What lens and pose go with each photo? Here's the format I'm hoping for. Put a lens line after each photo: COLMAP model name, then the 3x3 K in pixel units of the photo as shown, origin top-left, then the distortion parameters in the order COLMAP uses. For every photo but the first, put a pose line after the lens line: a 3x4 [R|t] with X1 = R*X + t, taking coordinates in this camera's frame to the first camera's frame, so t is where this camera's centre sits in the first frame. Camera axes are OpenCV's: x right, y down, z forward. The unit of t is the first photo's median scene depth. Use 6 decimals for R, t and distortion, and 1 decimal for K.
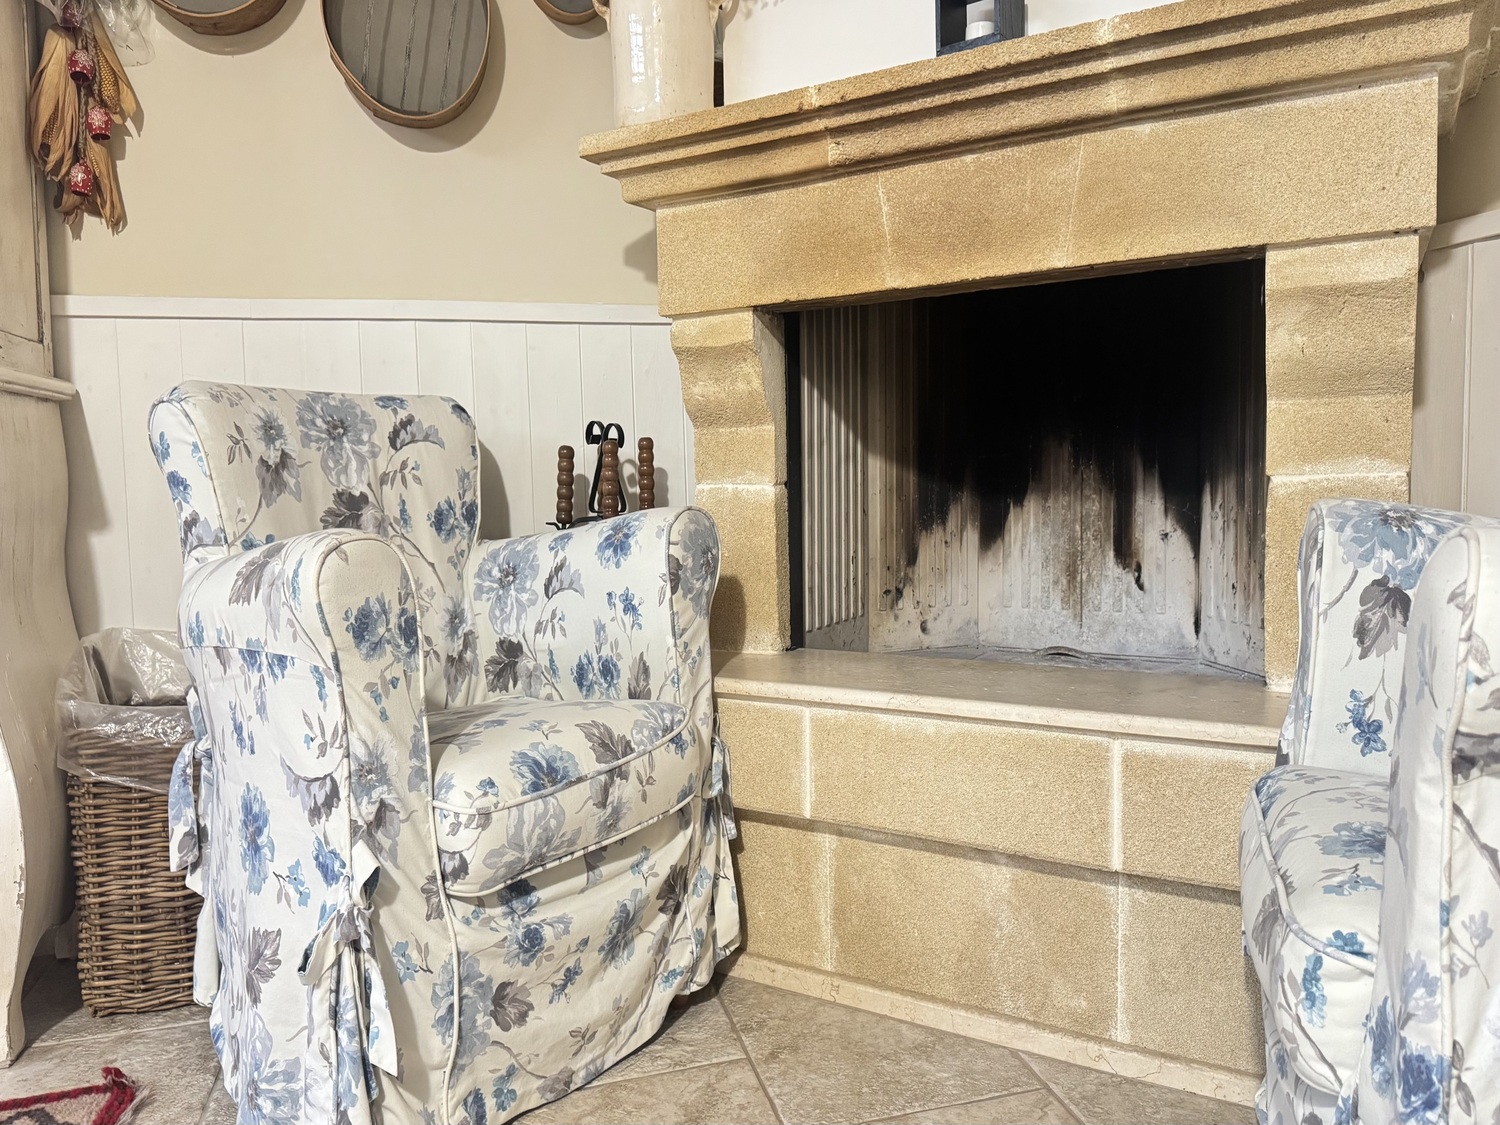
lens RADIAL K [[1035.5, 0, 750.9], [0, 1035.5, 525.0], [0, 0, 1]] dist [0.005183, 0.000910]
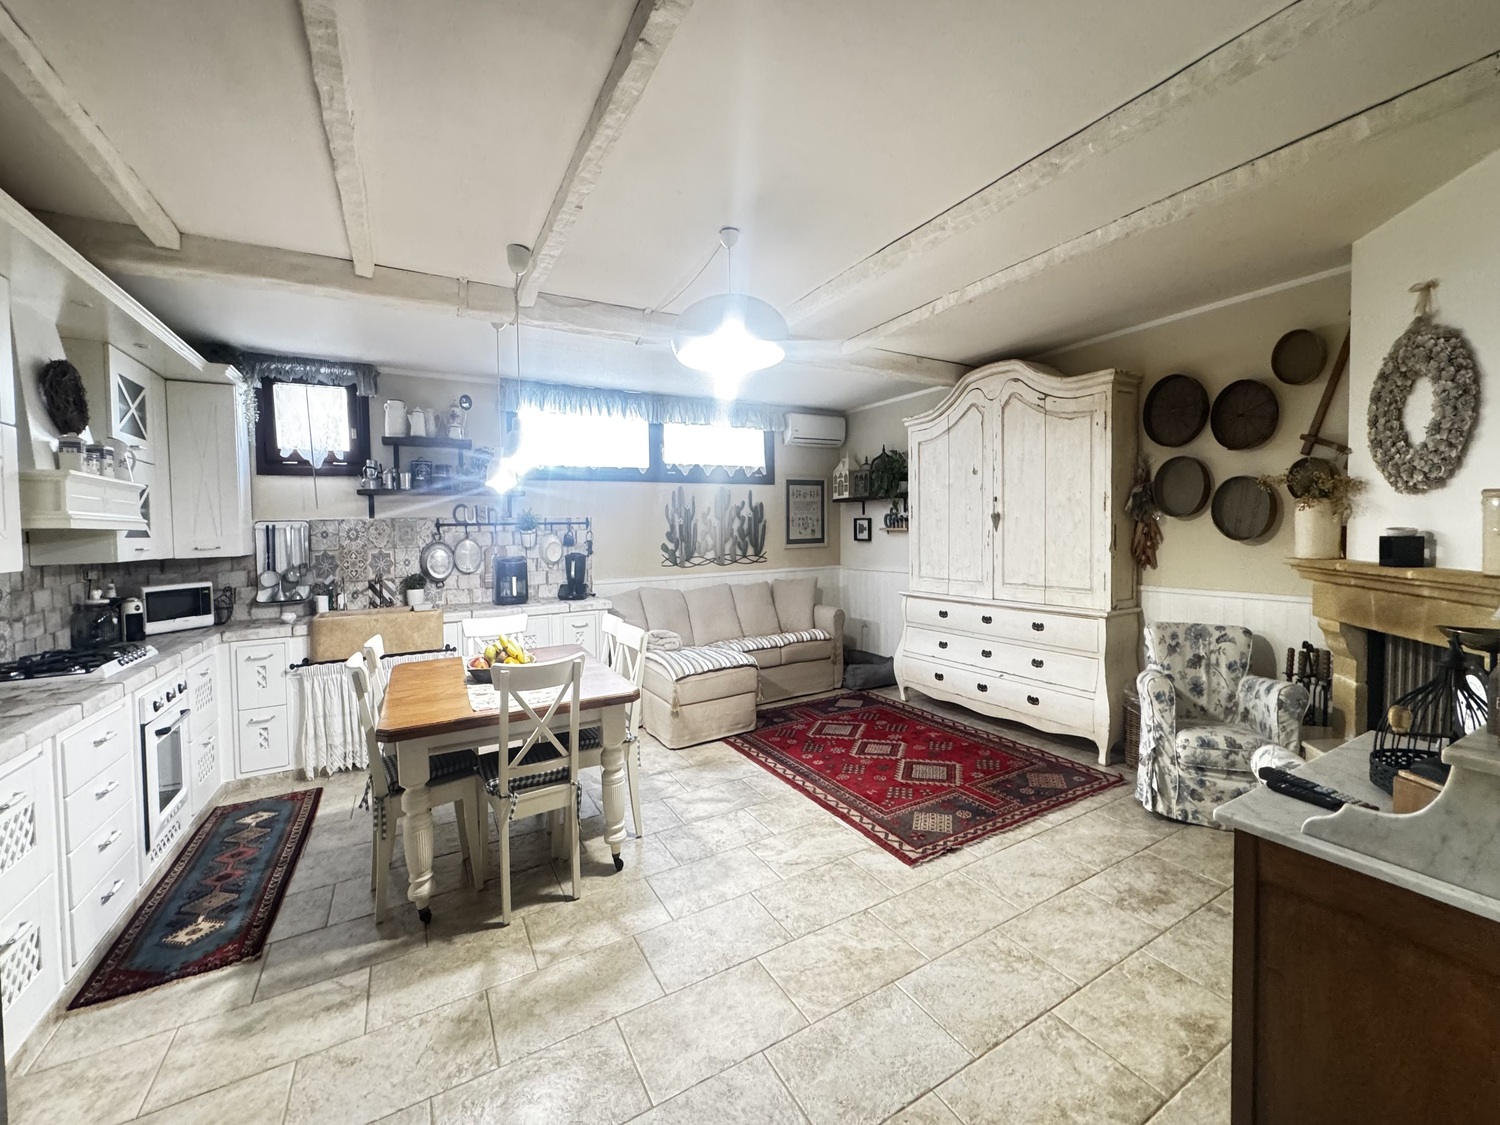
lens RADIAL K [[596.2, 0, 750.0], [0, 596.2, 562.5], [0, 0, 1]] dist [-0.002302, -0.000119]
pose [[0.234811, 0.074476, -0.969184, 1.314283], [-0.029069, 0.997153, 0.069582, -0.479928], [0.971606, 0.011835, 0.236308, -1.081325]]
